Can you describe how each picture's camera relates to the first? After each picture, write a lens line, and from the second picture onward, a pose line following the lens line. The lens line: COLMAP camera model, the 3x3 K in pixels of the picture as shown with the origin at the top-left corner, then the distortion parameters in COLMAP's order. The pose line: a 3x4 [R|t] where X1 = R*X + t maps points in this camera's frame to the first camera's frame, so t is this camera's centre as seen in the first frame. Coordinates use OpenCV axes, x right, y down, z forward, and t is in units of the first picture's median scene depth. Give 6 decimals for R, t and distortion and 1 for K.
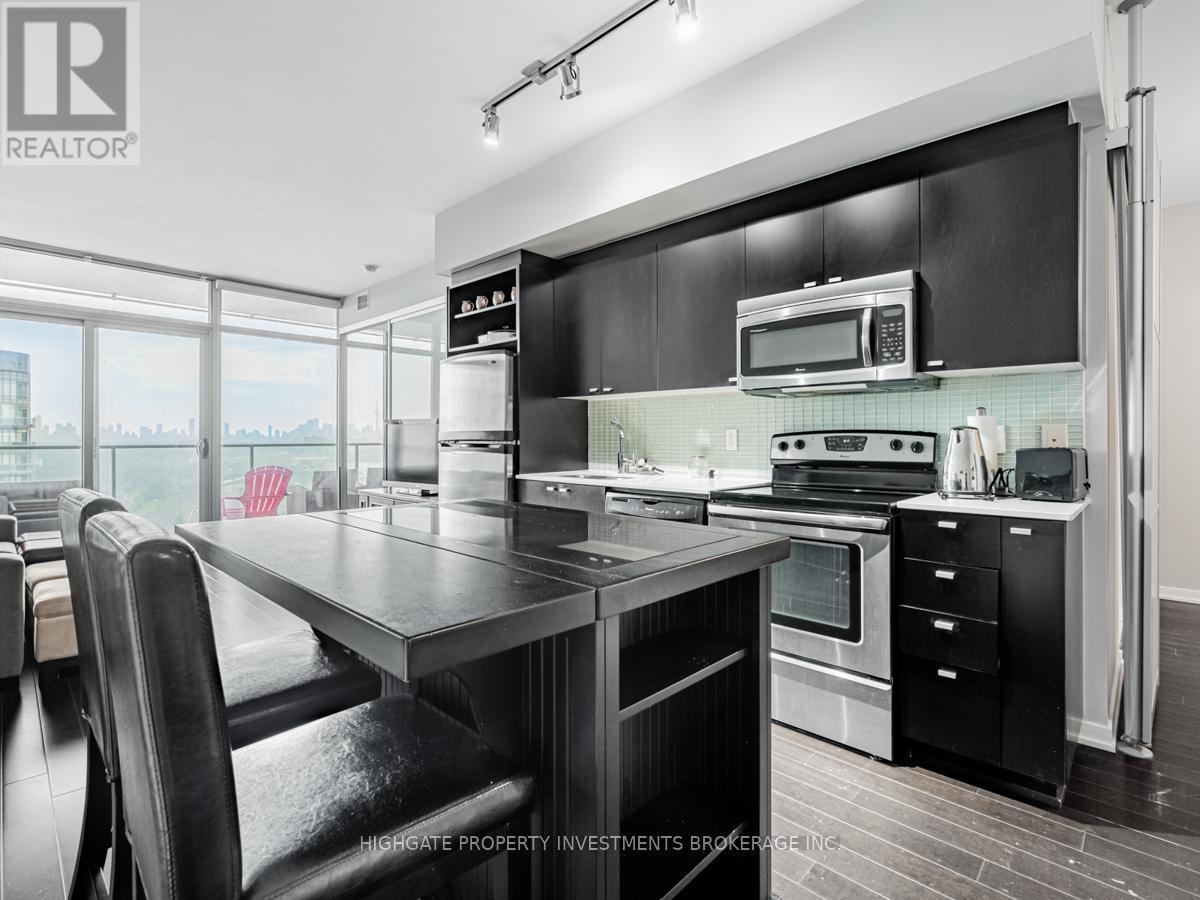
lens RADIAL K [[577.8, 0, 615.4], [0, 577.8, 437.3], [0, 0, 1]] dist [-0.010770, 0.003177]
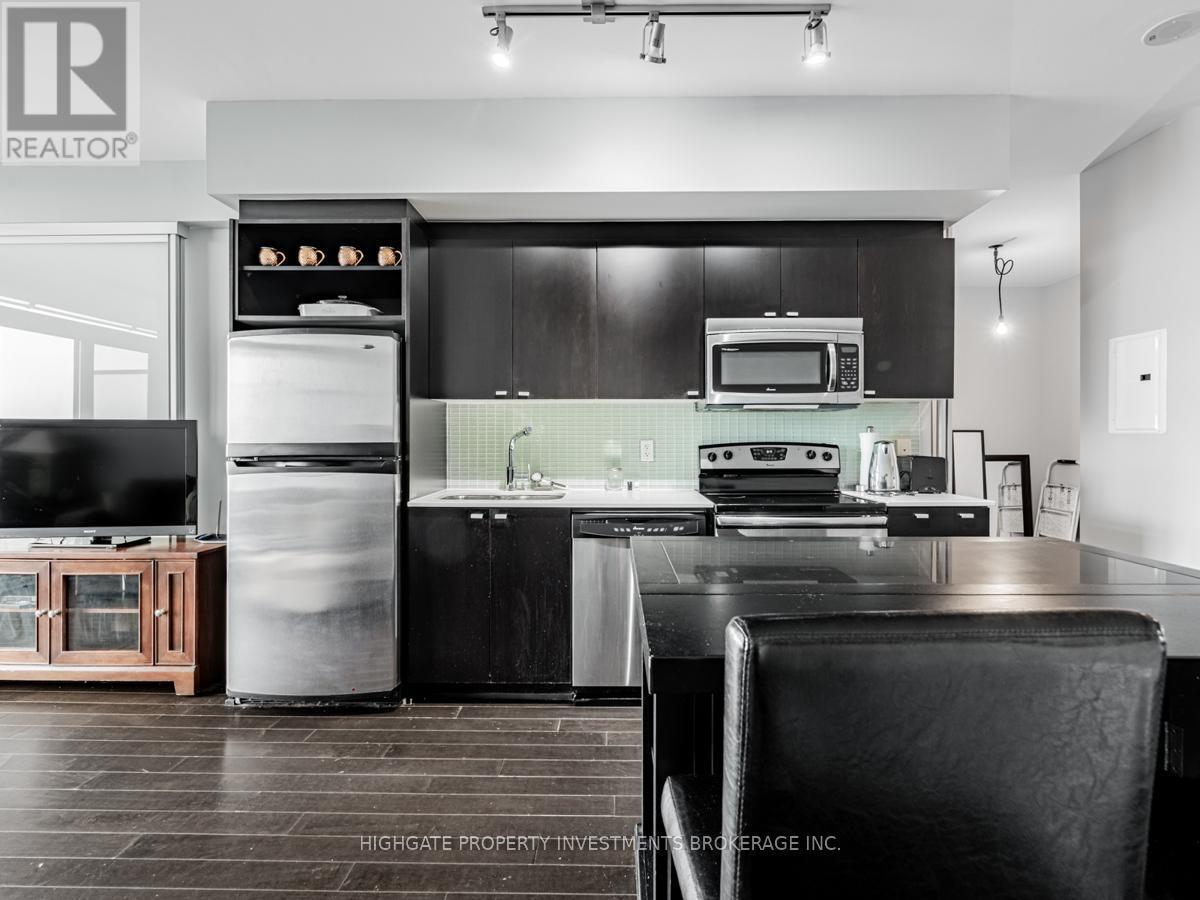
lens RADIAL K [[577.8, 0, 616.2], [0, 577.8, 439.8], [0, 0, 1]] dist [-0.010770, 0.003177]
pose [[0.740345, -0.003714, 0.672216, -0.605510], [0.001304, 0.999991, 0.004089, -0.022628], [-0.672225, -0.002151, 0.740344, 0.342831]]
